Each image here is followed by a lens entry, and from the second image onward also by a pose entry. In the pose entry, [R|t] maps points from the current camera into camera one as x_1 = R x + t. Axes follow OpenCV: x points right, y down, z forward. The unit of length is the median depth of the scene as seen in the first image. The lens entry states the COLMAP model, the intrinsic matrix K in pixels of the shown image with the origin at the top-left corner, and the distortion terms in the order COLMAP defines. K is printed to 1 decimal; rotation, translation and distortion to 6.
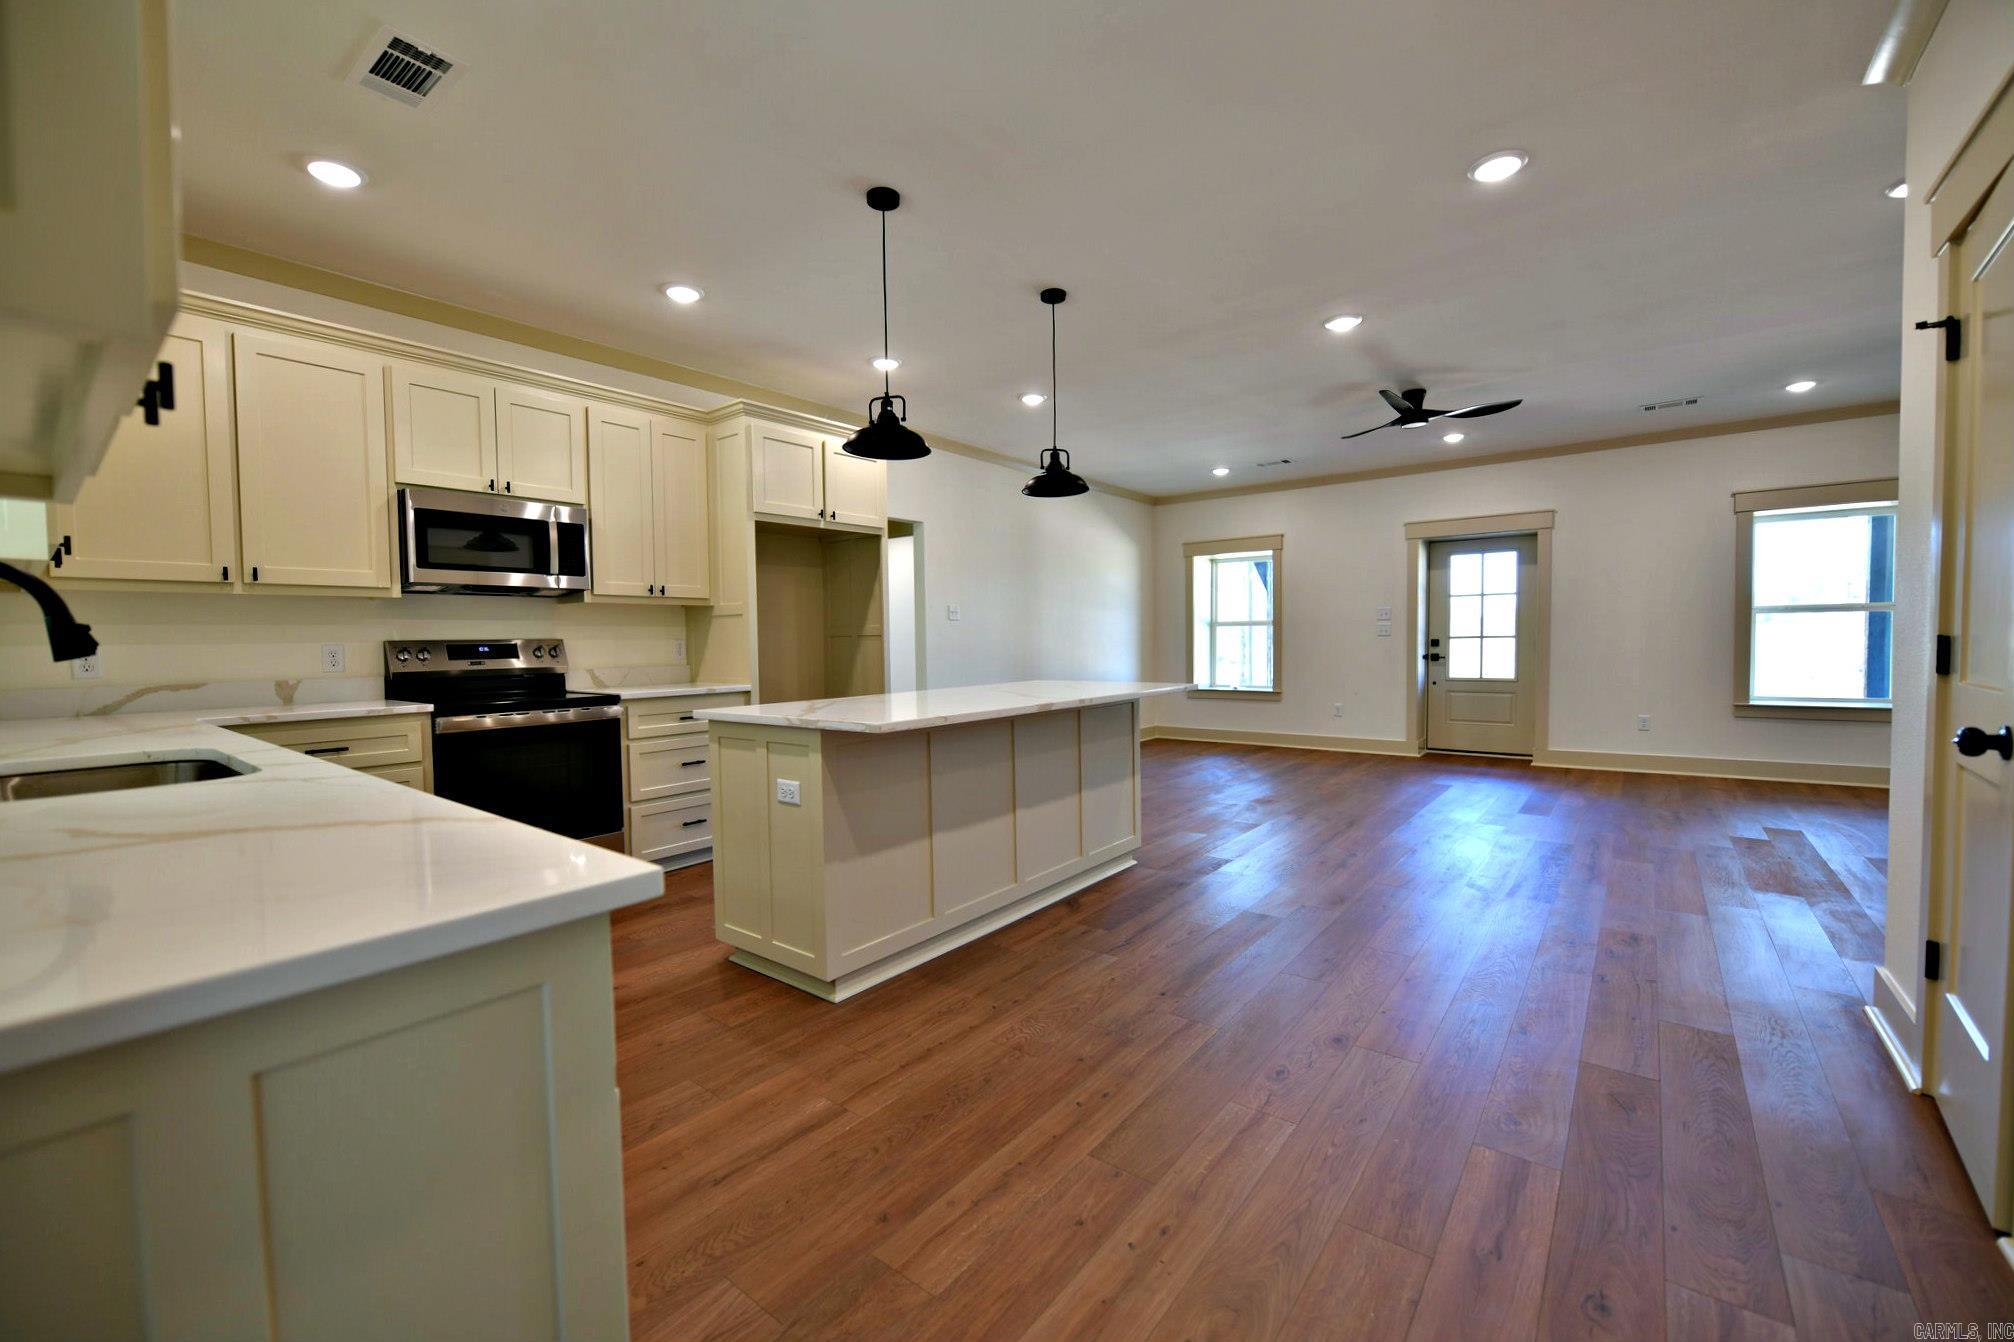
lens RADIAL K [[816.0, 0, 1007.0], [0, 816.0, 671.0], [0, 0, 1]] dist [-0.005608, -0.000109]
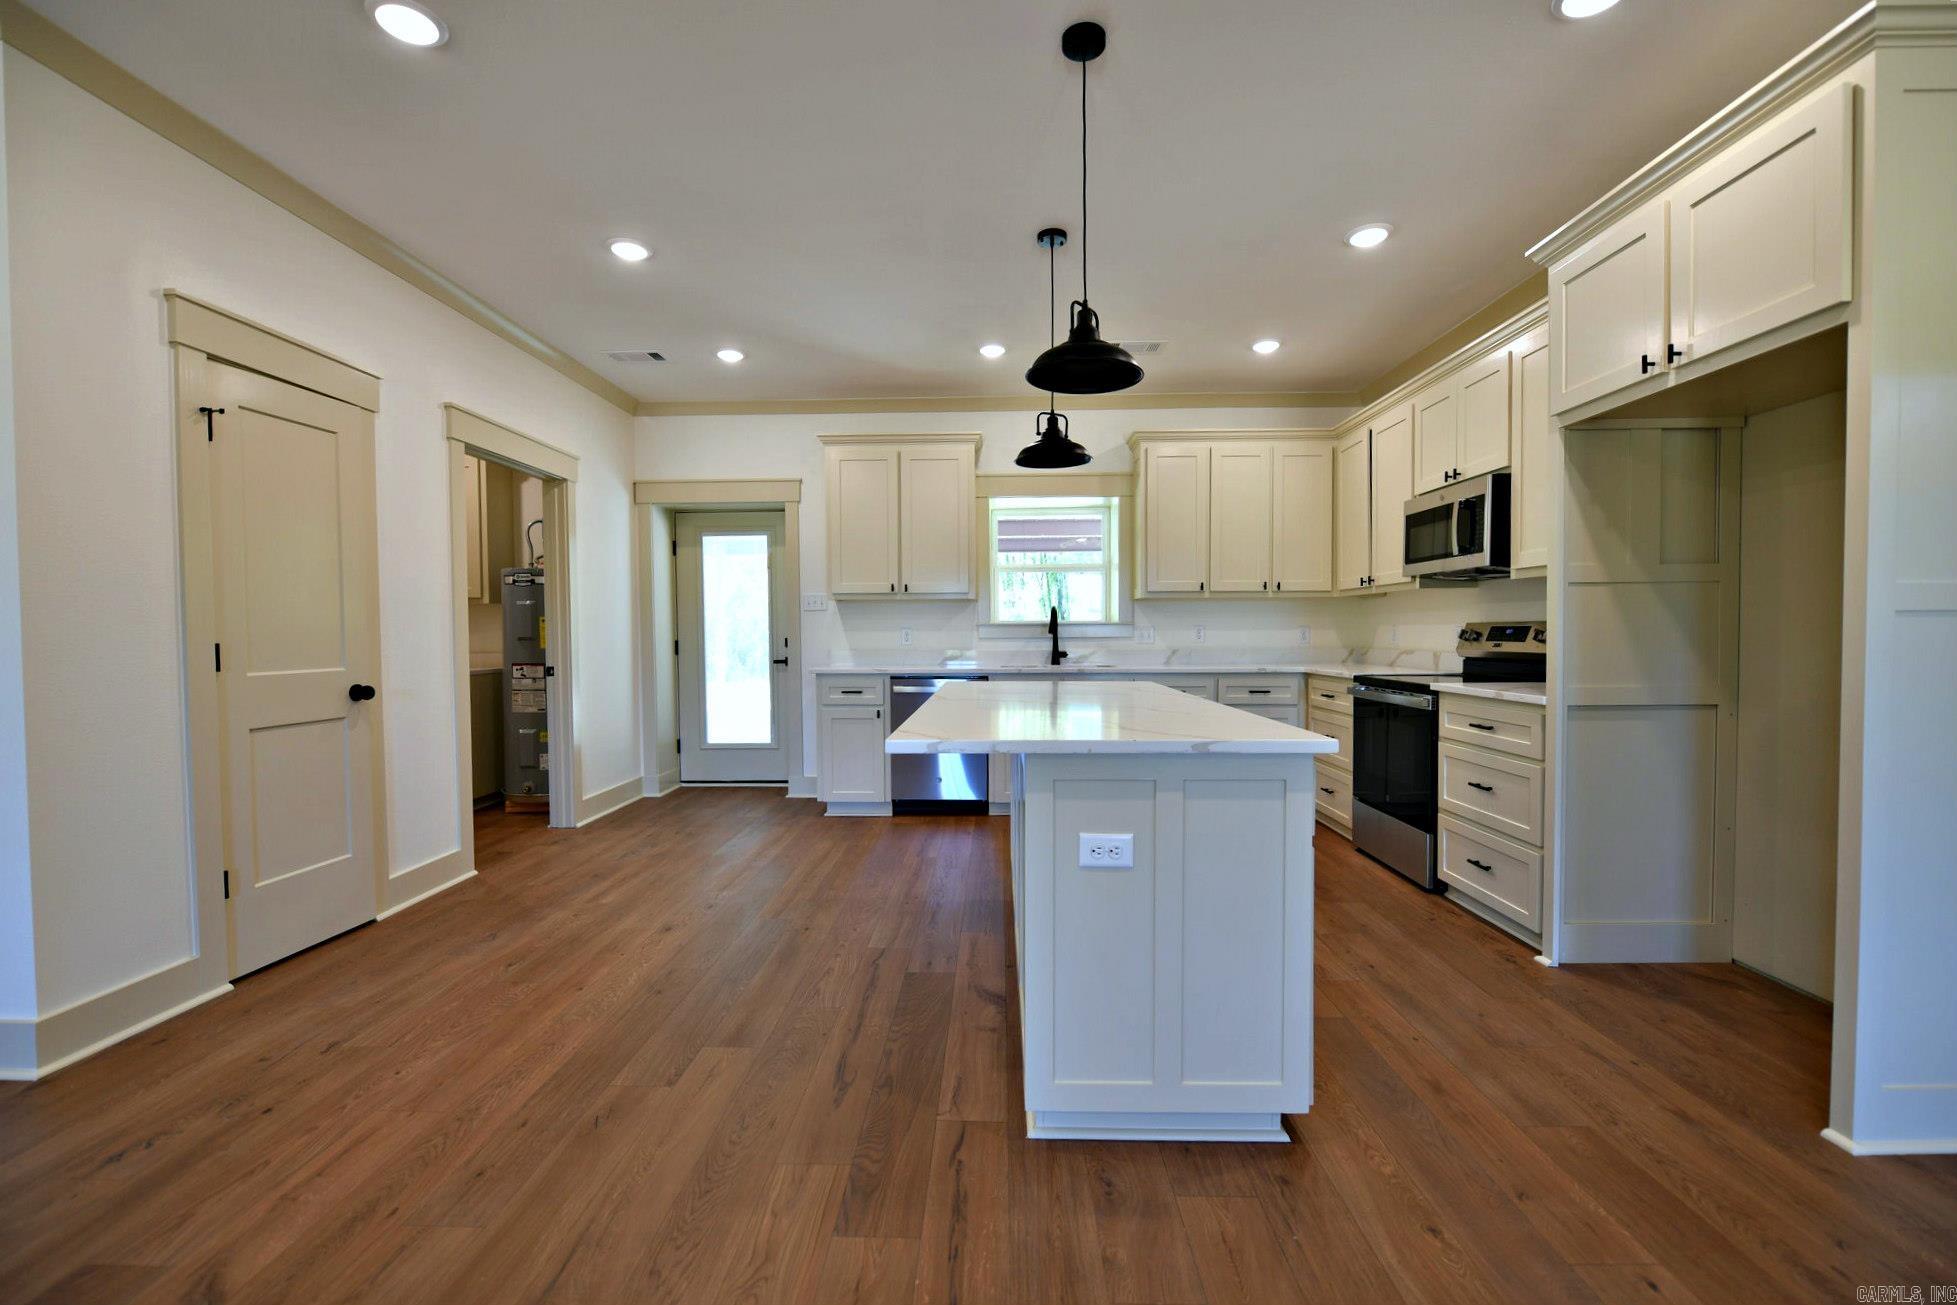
lens RADIAL K [[822.4, 0, 978.5], [0, 822.4, 652.5], [0, 0, 1]] dist [-0.003160, -0.000474]
pose [[-0.802550, 0.037725, -0.595391, 0.611486], [-0.006918, 0.997343, 0.072519, -0.089393], [0.596545, 0.062320, -0.800157, 1.842812]]
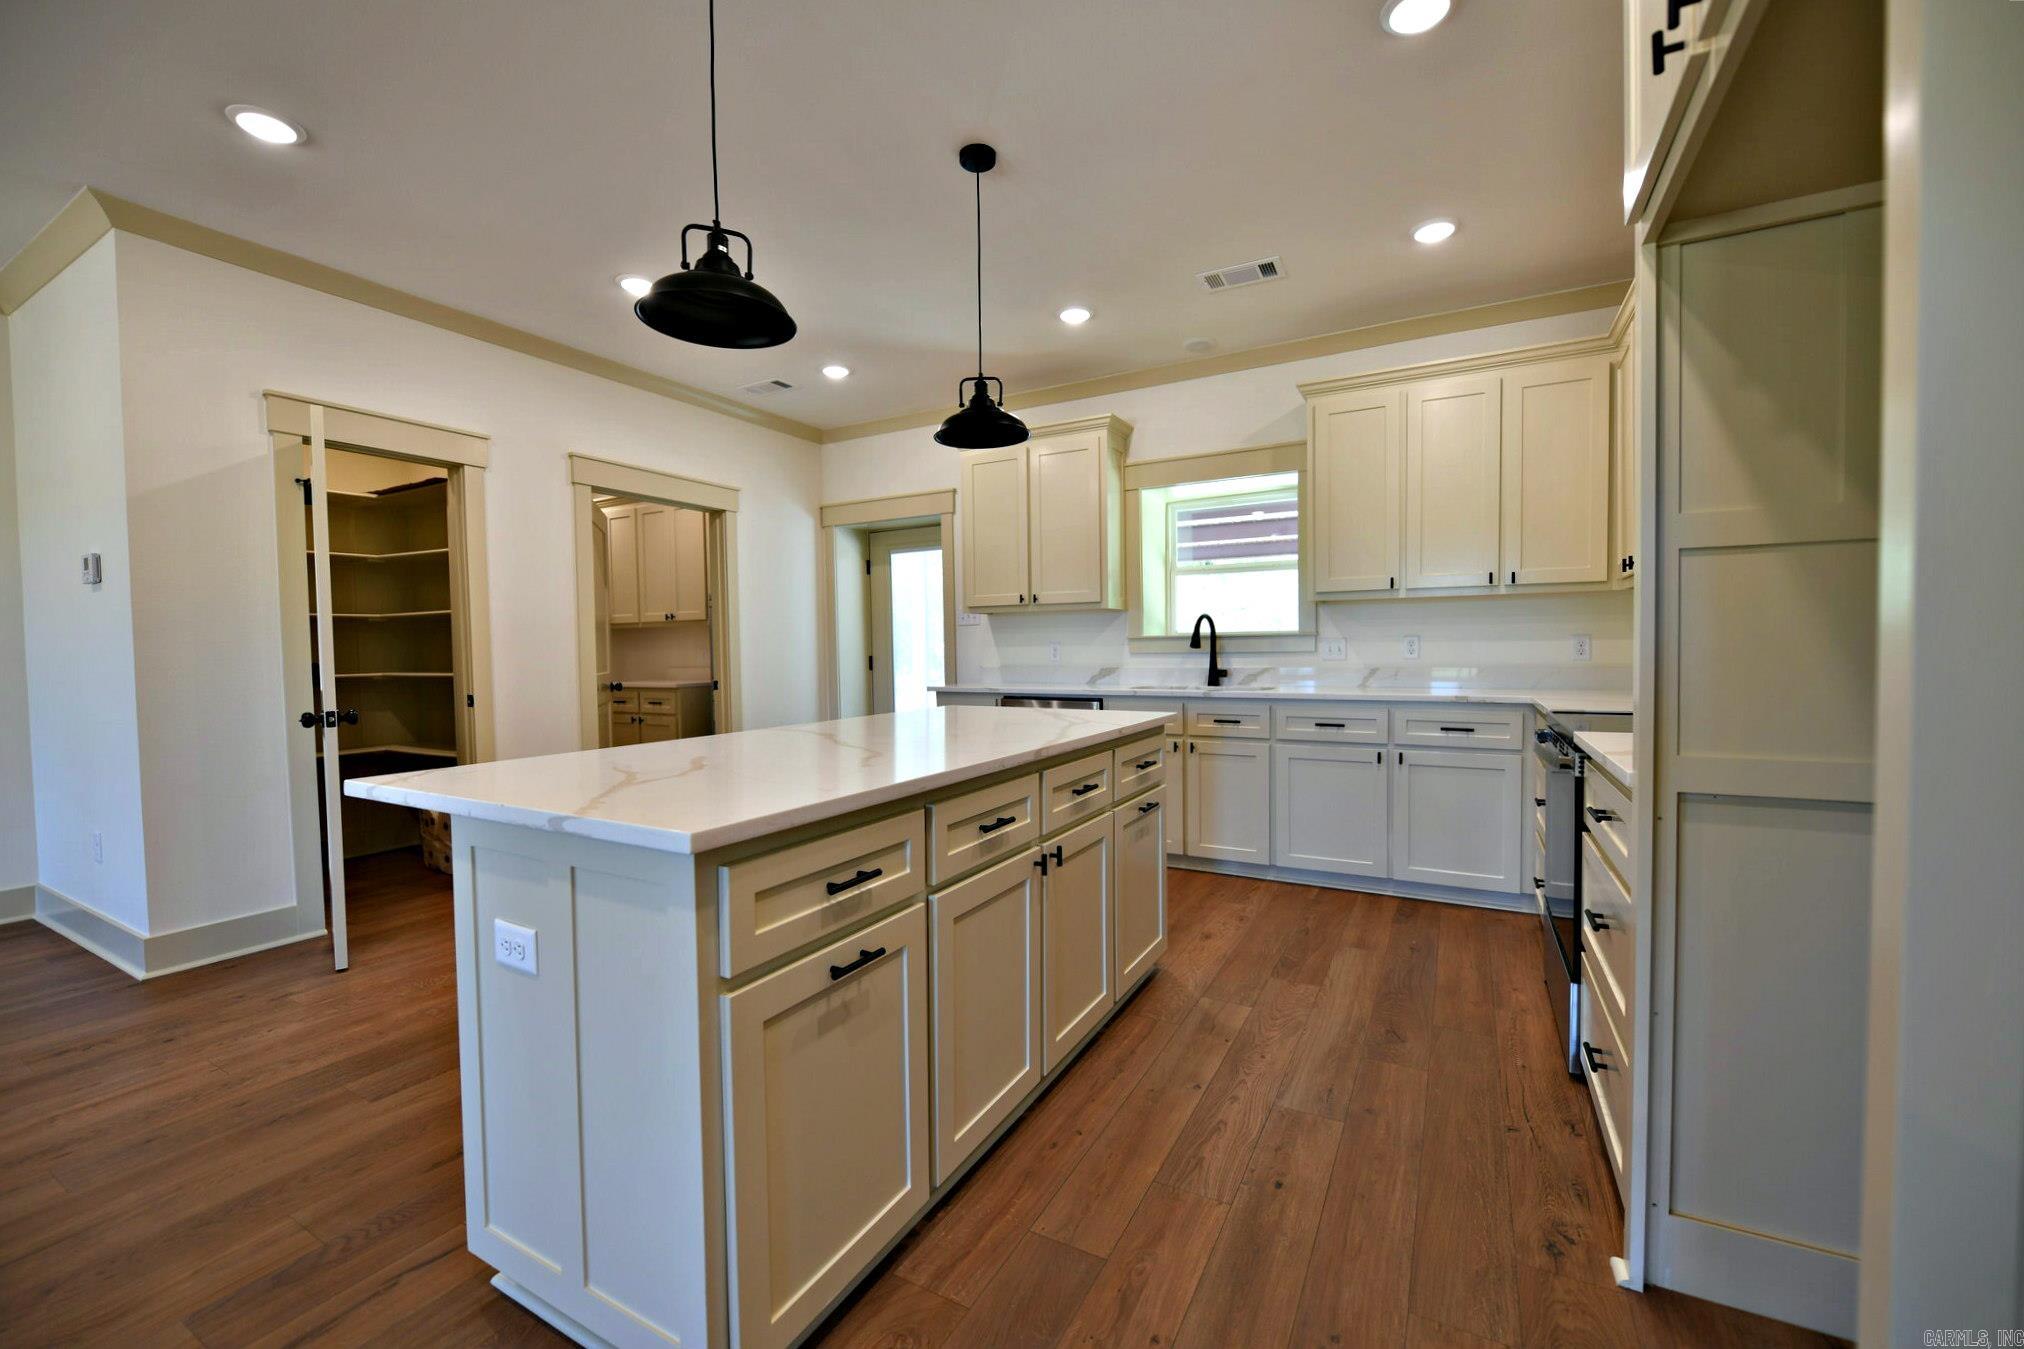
lens RADIAL K [[820.1, 0, 1012.0], [0, 820.1, 674.5], [0, 0, 1]] dist [-0.005608, -0.000109]
pose [[-0.988207, 0.035898, -0.148857, 0.013355], [0.024024, 0.996440, 0.080811, -0.081656], [0.151228, 0.076282, -0.985551, 1.896913]]
